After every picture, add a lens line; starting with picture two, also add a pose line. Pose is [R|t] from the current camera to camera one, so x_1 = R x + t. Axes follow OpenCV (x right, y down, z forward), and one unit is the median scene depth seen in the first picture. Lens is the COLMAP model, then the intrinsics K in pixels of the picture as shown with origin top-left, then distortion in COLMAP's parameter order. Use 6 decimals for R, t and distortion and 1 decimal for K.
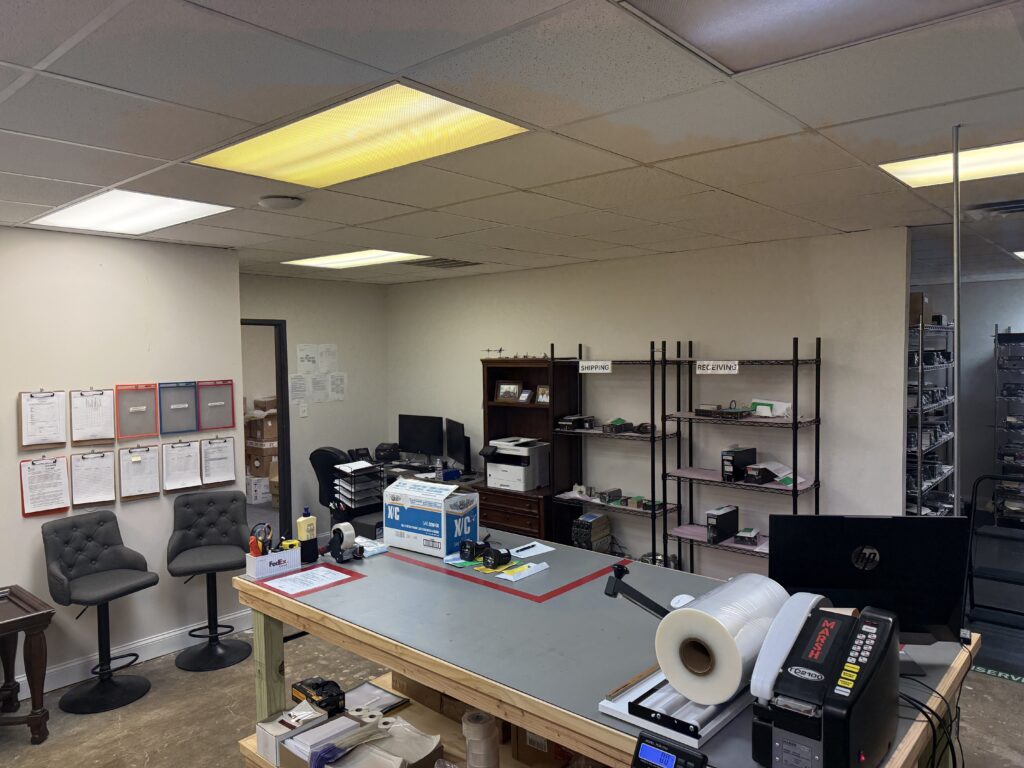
lens RADIAL K [[717.8, 0, 514.1], [0, 717.8, 380.7], [0, 0, 1]] dist [0.042570, -0.054679]
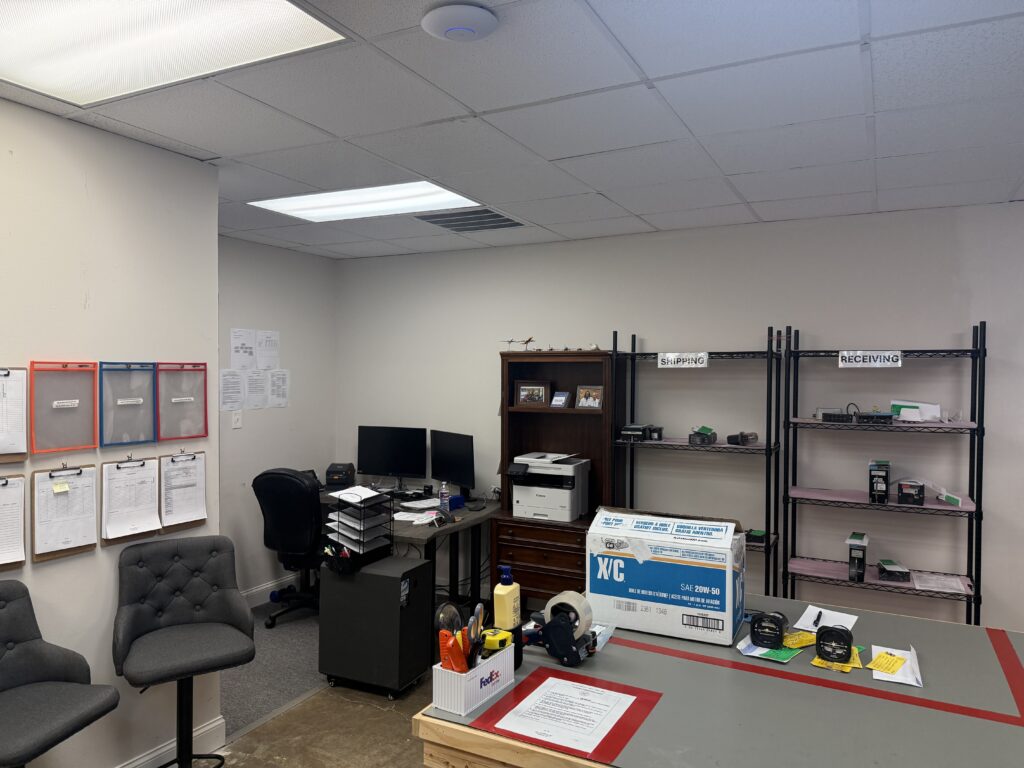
lens RADIAL K [[717.8, 0, 506.2], [0, 717.8, 386.2], [0, 0, 1]] dist [0.042570, -0.054679]
pose [[0.971009, 0.015174, 0.238559, -0.291847], [-0.009510, 0.999645, -0.024876, 0.034056], [-0.238852, 0.021887, 0.970809, 0.317584]]
